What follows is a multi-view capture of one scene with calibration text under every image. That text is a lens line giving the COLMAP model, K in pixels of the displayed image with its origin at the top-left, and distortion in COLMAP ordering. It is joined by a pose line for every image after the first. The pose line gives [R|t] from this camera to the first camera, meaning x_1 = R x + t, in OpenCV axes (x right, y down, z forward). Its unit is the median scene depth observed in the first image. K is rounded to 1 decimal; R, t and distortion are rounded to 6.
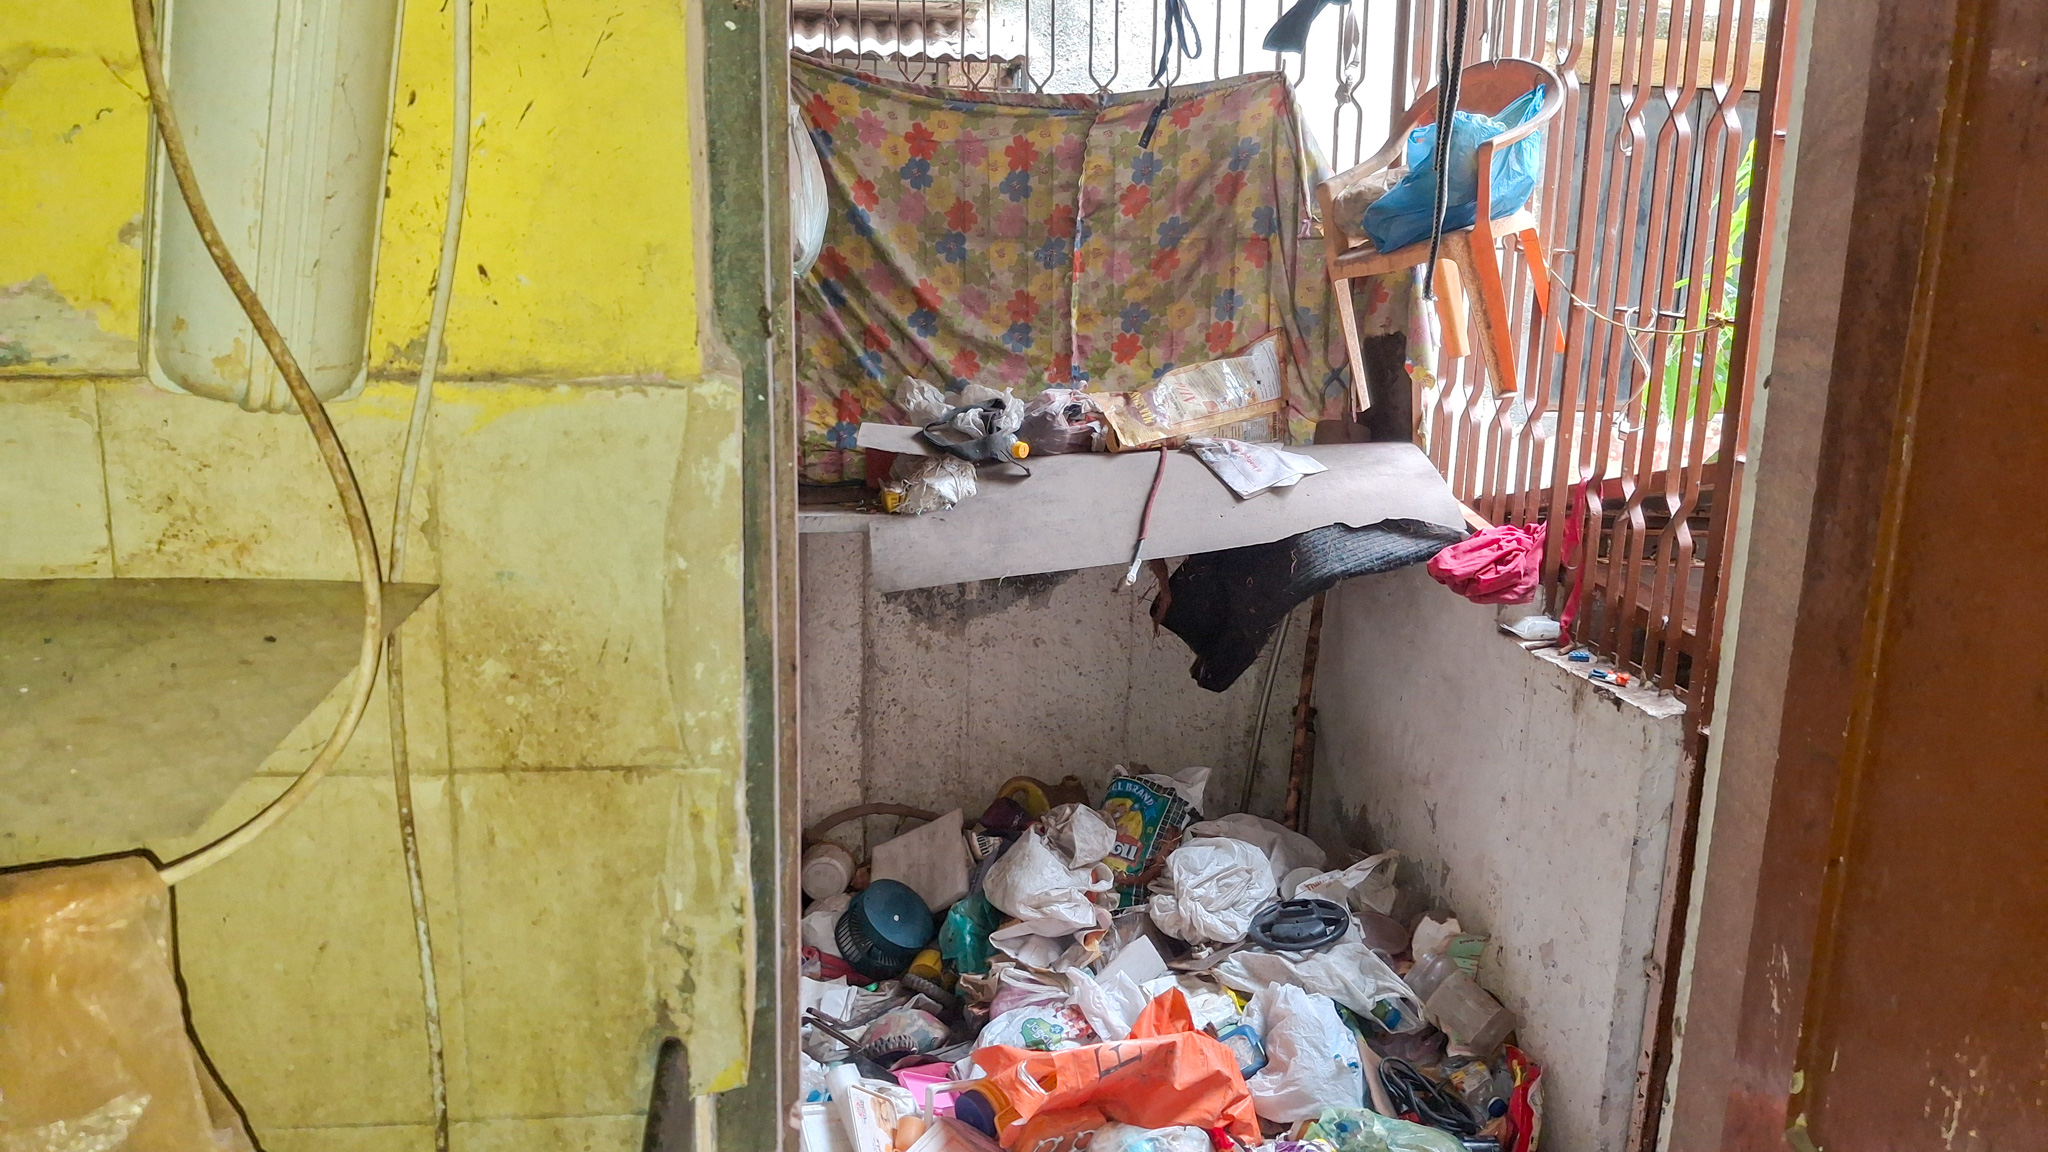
lens RADIAL K [[1582.8, 0, 1024.7], [0, 1582.8, 559.5], [0, 0, 1]] dist [0.010095, -0.056765]
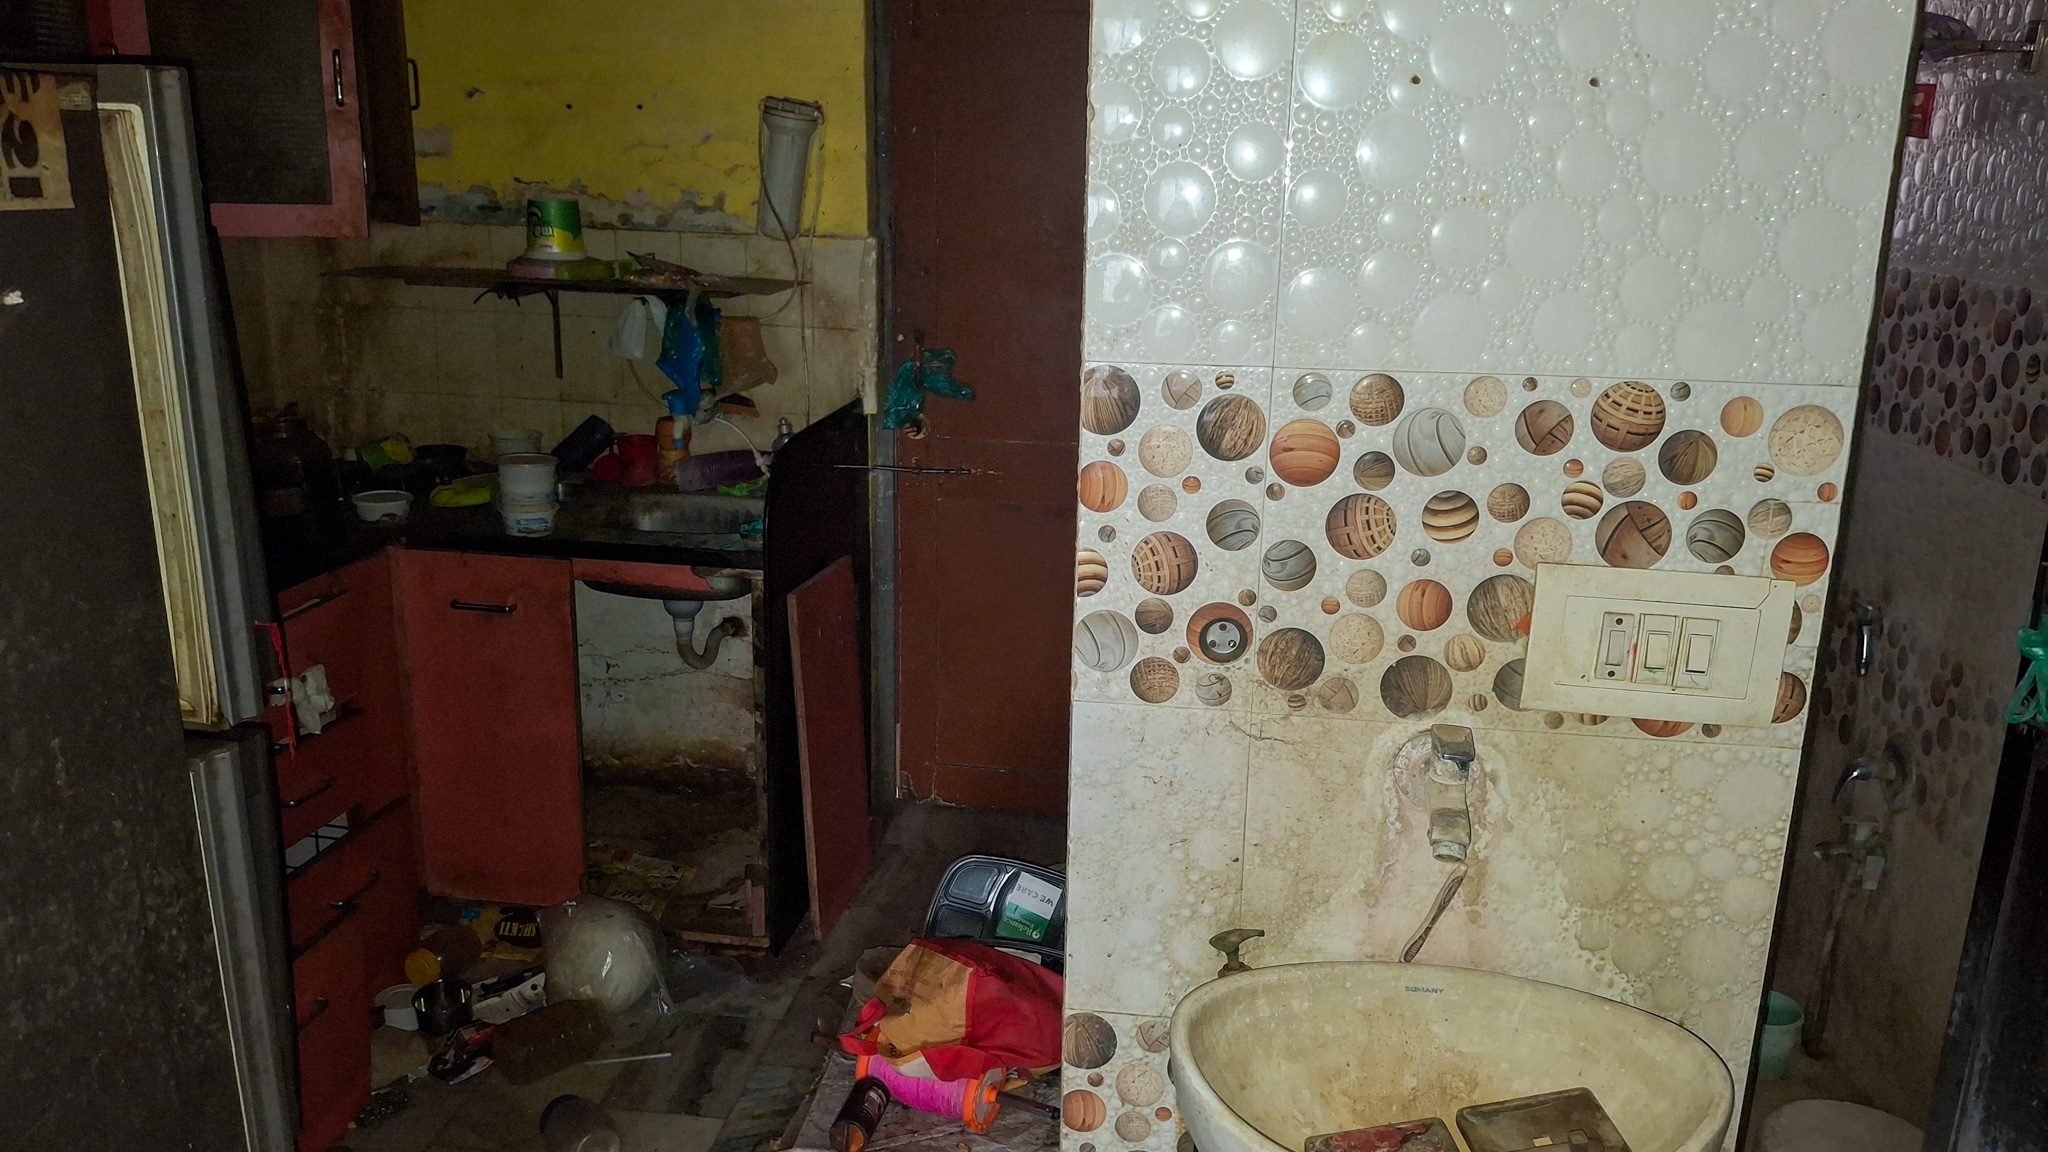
lens RADIAL K [[1582.8, 0, 1029.7], [0, 1582.8, 582.7], [0, 0, 1]] dist [0.010095, -0.056765]
pose [[0.959796, 0.078892, -0.269382, 1.513278], [-0.063522, 0.995841, 0.065318, 0.533036], [0.273415, -0.045580, 0.960816, -3.213261]]
